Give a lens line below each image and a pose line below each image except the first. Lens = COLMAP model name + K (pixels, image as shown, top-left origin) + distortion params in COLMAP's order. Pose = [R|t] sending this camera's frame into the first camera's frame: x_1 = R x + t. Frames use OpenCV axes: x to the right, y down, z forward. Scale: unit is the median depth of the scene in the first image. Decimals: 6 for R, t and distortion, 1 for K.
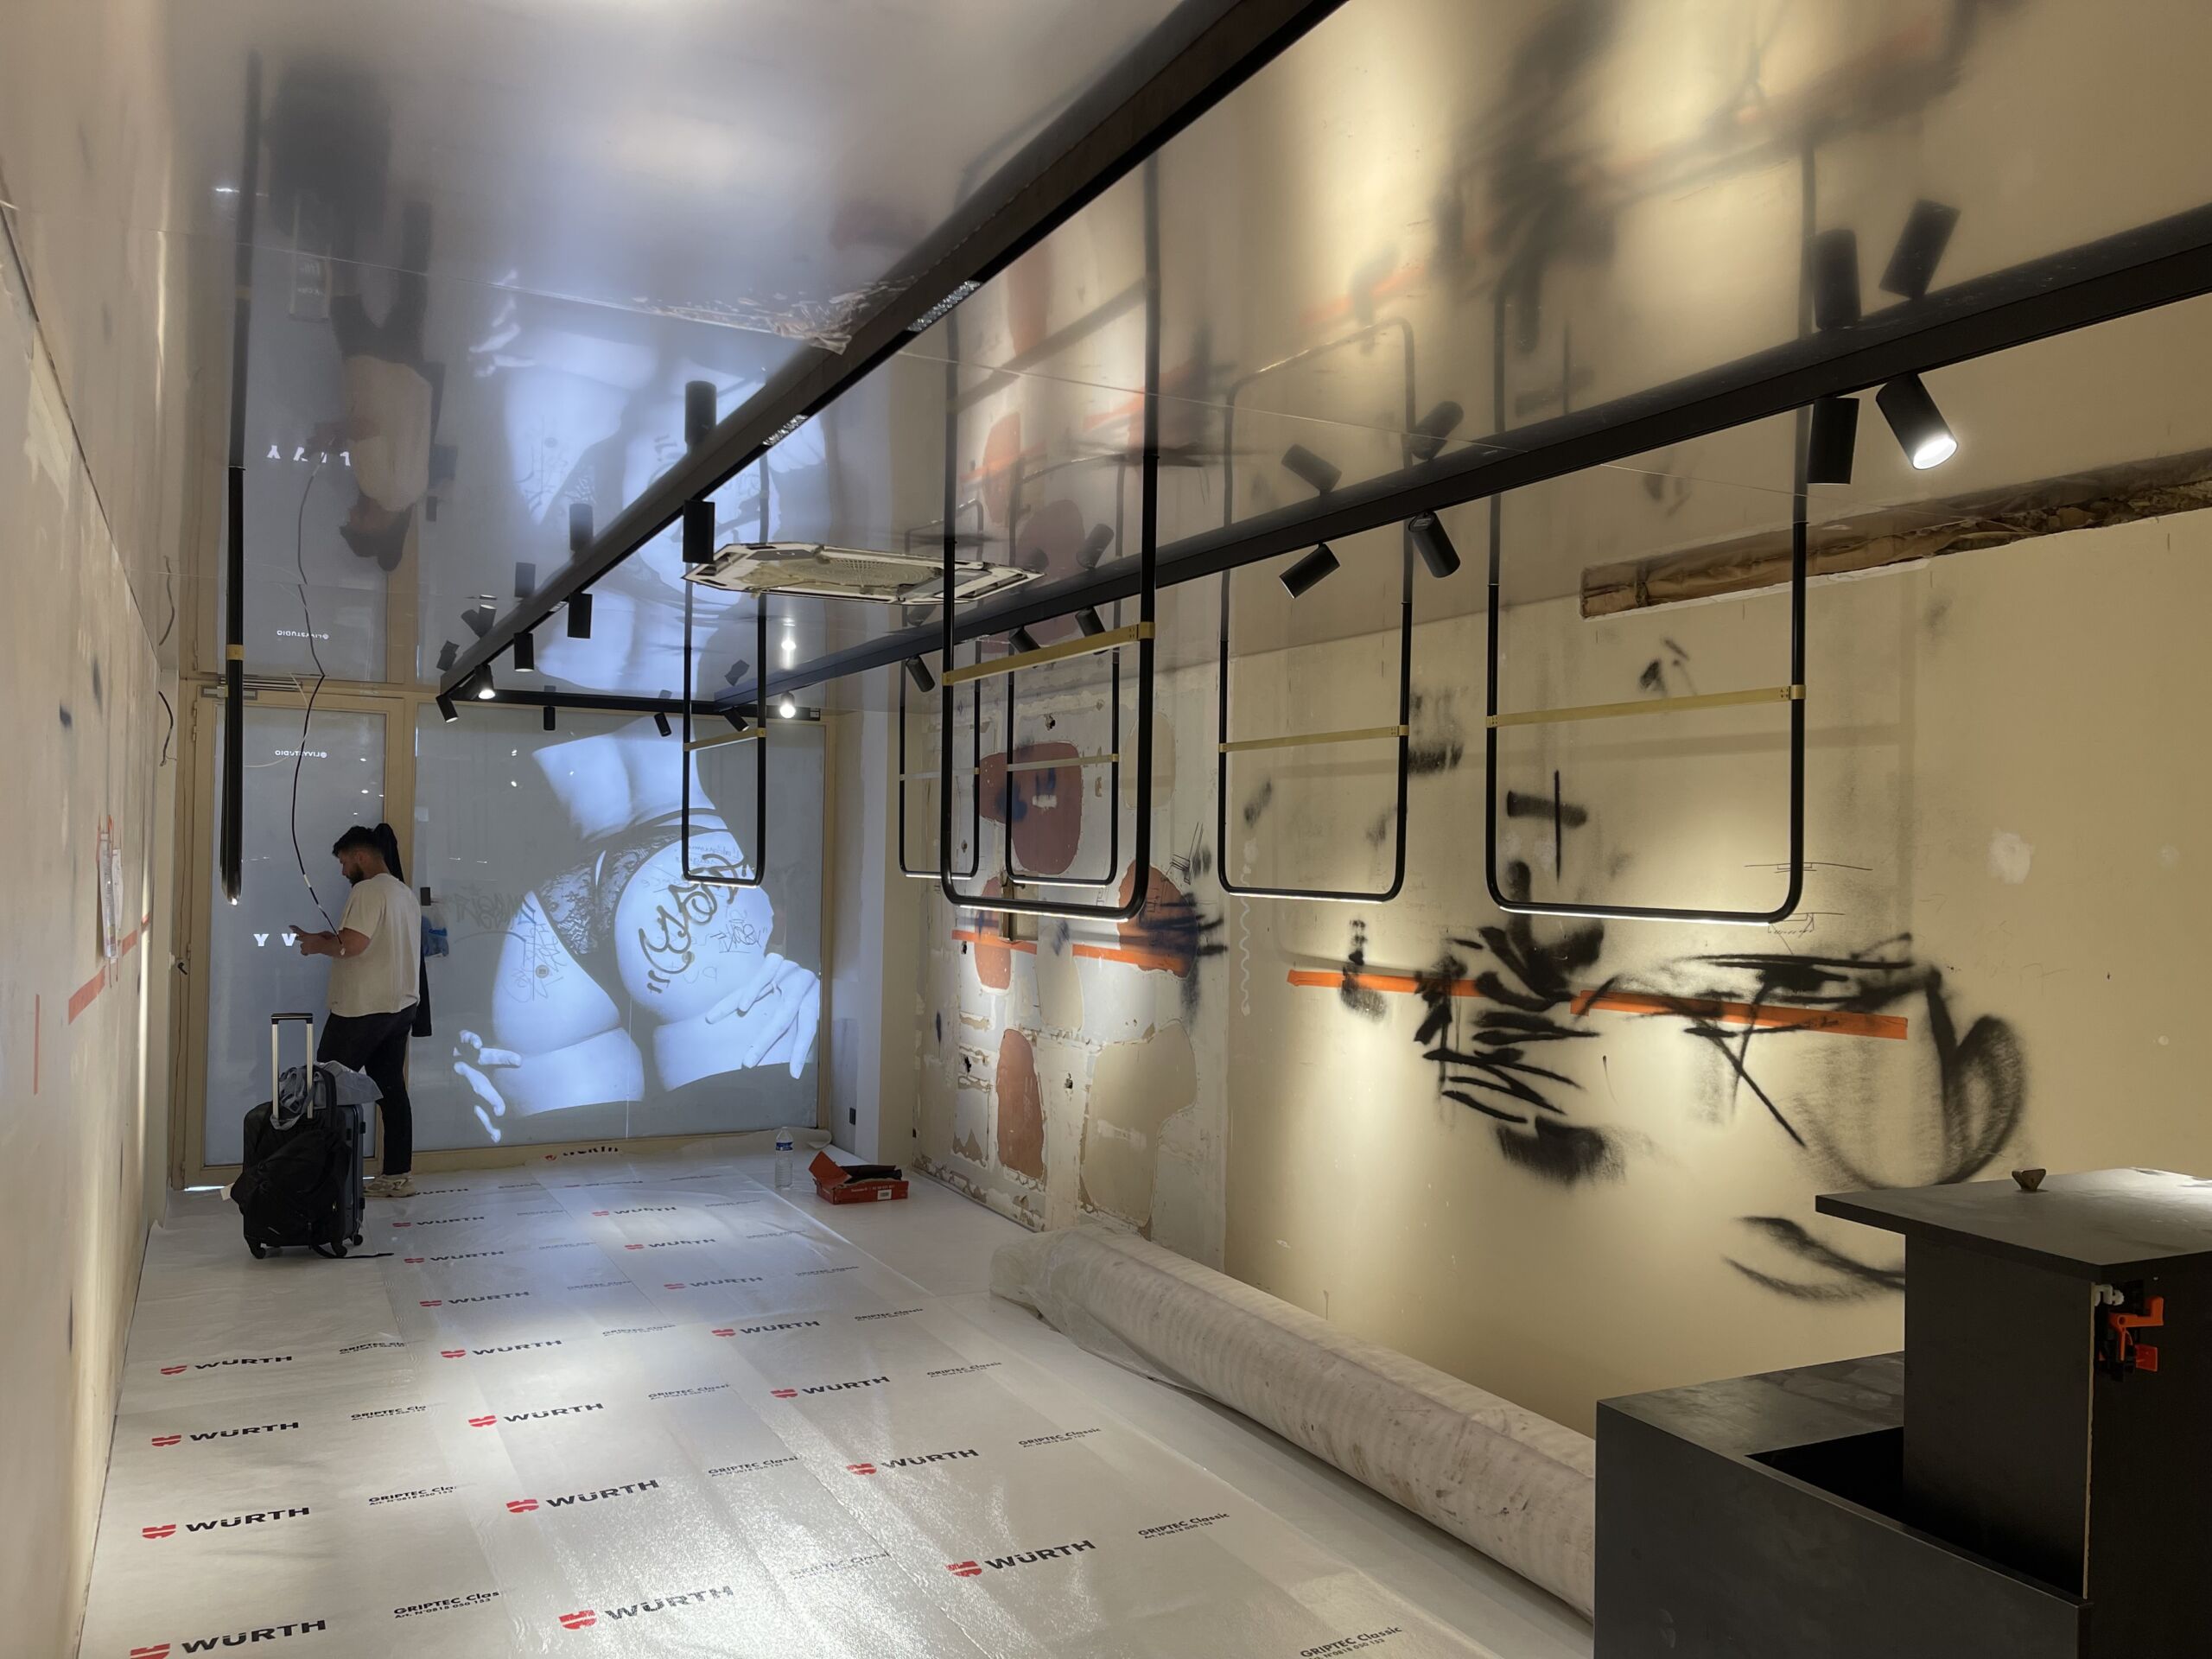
lens RADIAL K [[1610.1, 0, 1105.6], [0, 1610.1, 836.8], [0, 0, 1]] dist [0.002276, 0.000194]
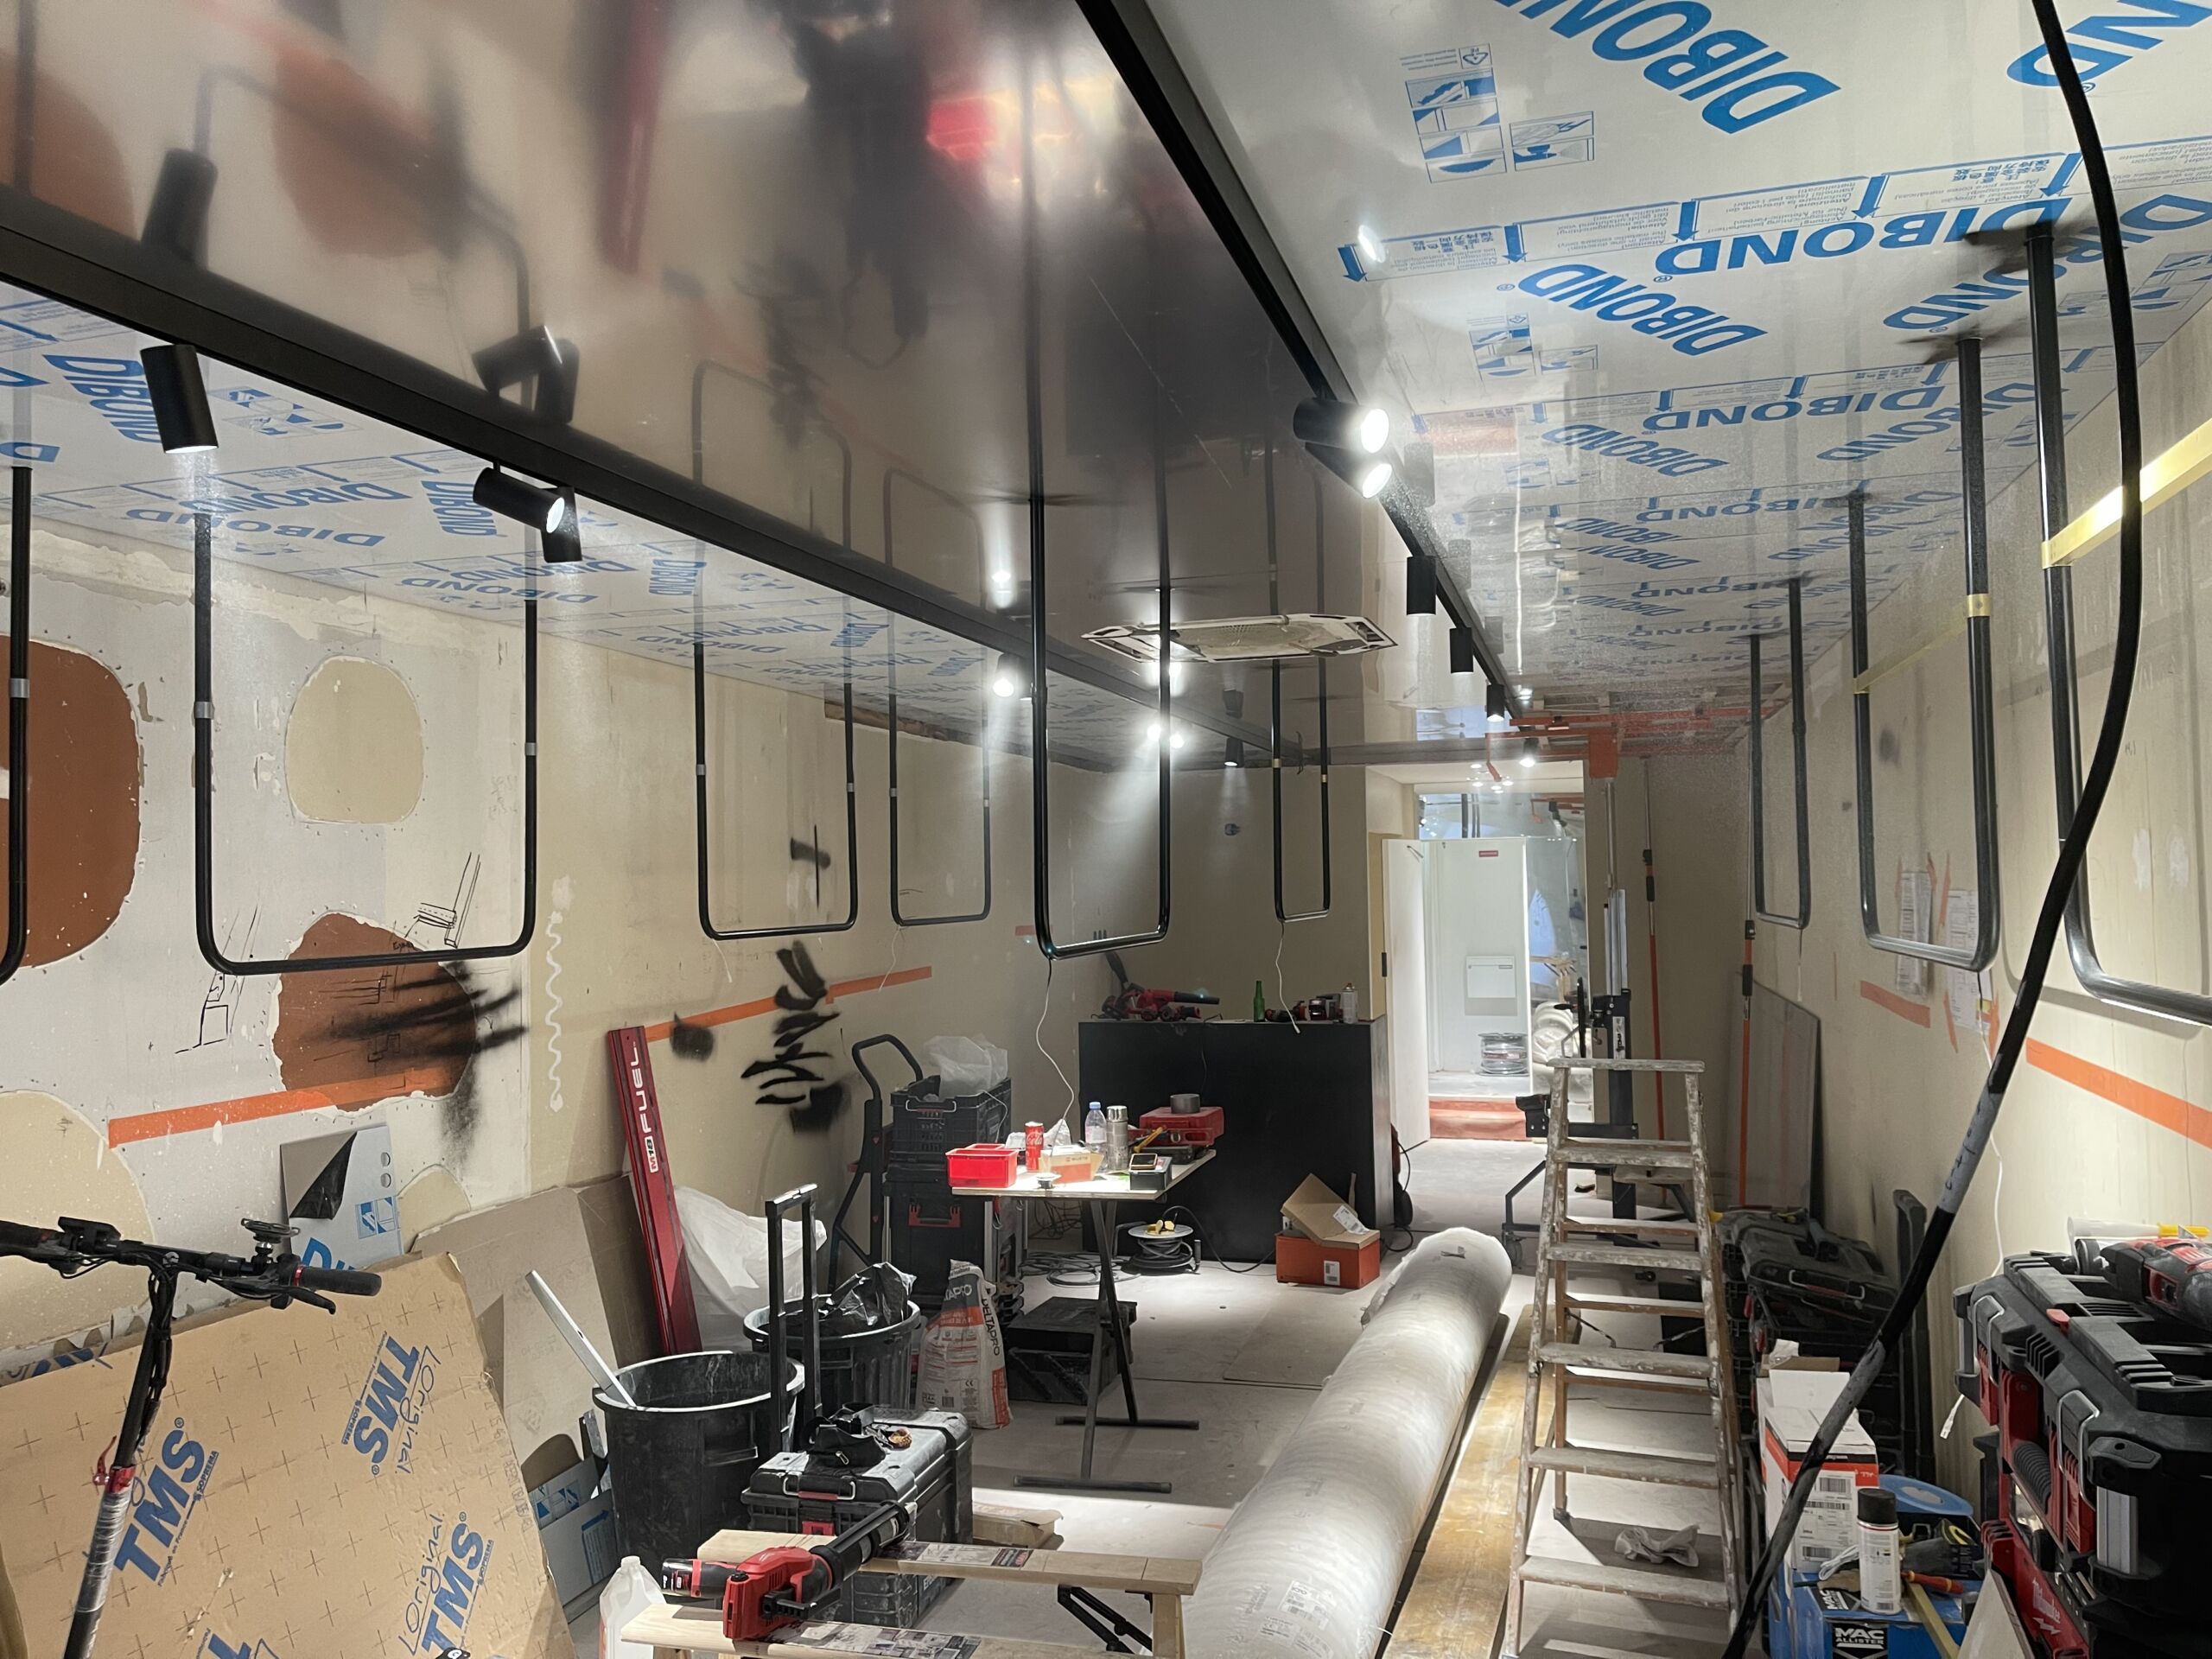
lens RADIAL K [[1610.1, 0, 1104.3], [0, 1610.1, 825.6], [0, 0, 1]] dist [0.002276, 0.000194]
pose [[-0.722524, 0.017986, 0.691112, -0.772126], [-0.005128, 0.999495, -0.031373, -0.000645], [-0.691327, -0.026212, -0.722067, 1.698732]]
